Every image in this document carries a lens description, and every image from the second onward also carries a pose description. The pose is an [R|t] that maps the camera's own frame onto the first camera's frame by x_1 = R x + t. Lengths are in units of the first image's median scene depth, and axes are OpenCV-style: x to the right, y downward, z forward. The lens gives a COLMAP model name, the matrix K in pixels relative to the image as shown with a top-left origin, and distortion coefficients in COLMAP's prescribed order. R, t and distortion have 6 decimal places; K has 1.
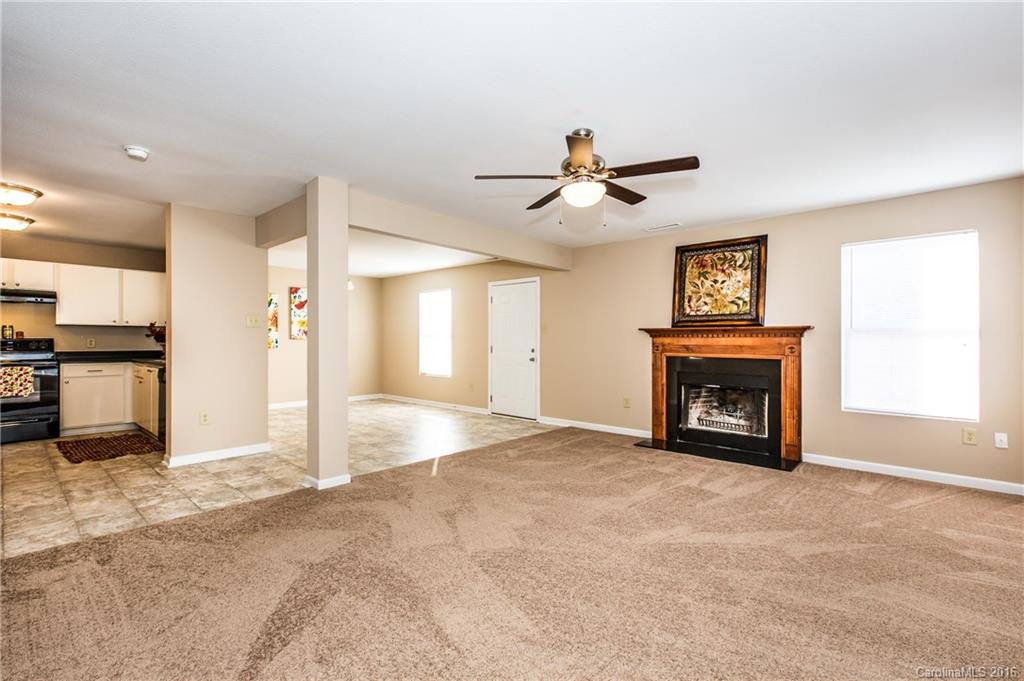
lens RADIAL K [[461.7, 0, 519.4], [0, 461.7, 339.8], [0, 0, 1]] dist [-0.009866, 0.001725]
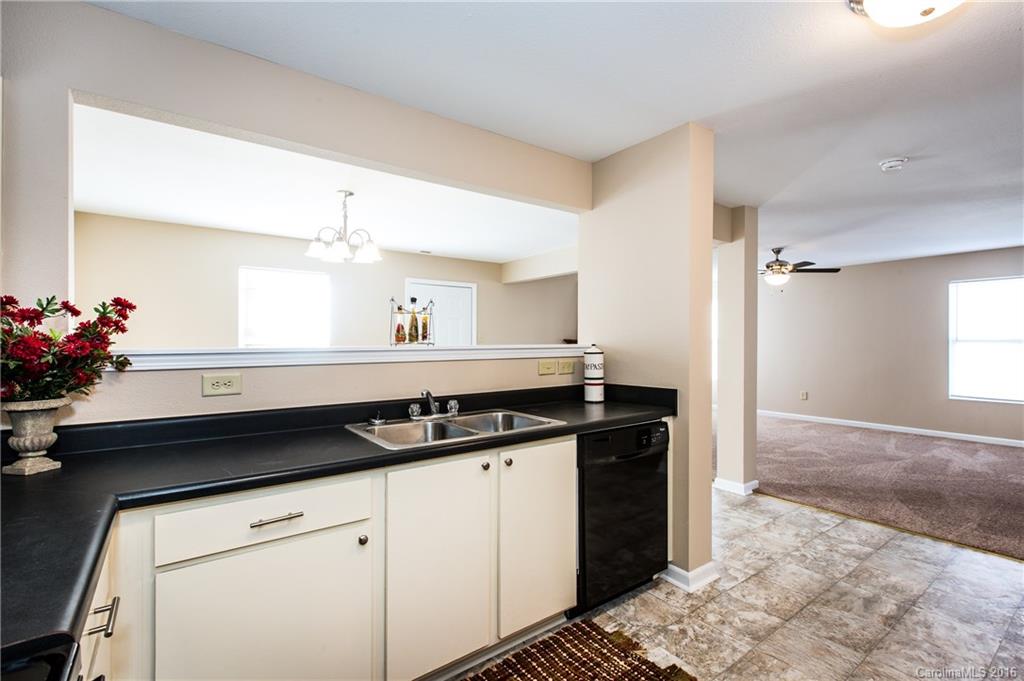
lens RADIAL K [[461.7, 0, 521.7], [0, 461.7, 339.5], [0, 0, 1]] dist [-0.009866, 0.001725]
pose [[0.214569, 0.006498, 0.976687, -1.754671], [0.001528, 0.999974, -0.006988, -0.026688], [-0.976708, 0.002992, 0.214554, 1.406614]]
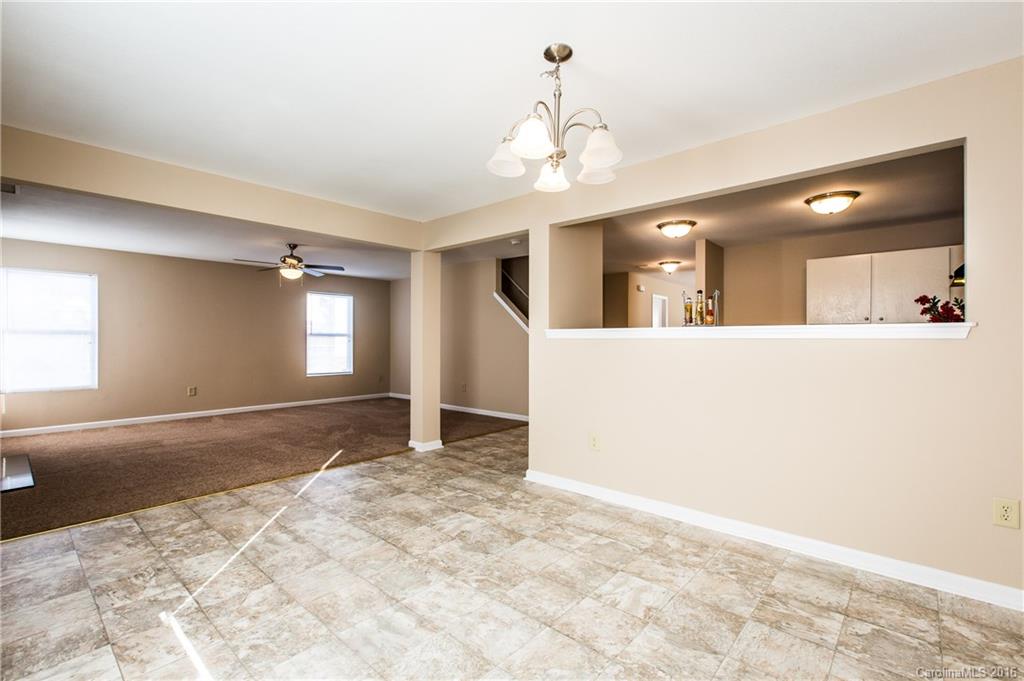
lens RADIAL K [[461.7, 0, 518.7], [0, 461.7, 334.7], [0, 0, 1]] dist [-0.009866, 0.001725]
pose [[-0.999982, -0.004685, -0.003723, -1.430034], [-0.004676, 0.999986, -0.002394, -0.017611], [0.003734, -0.002376, -0.999990, 1.877758]]
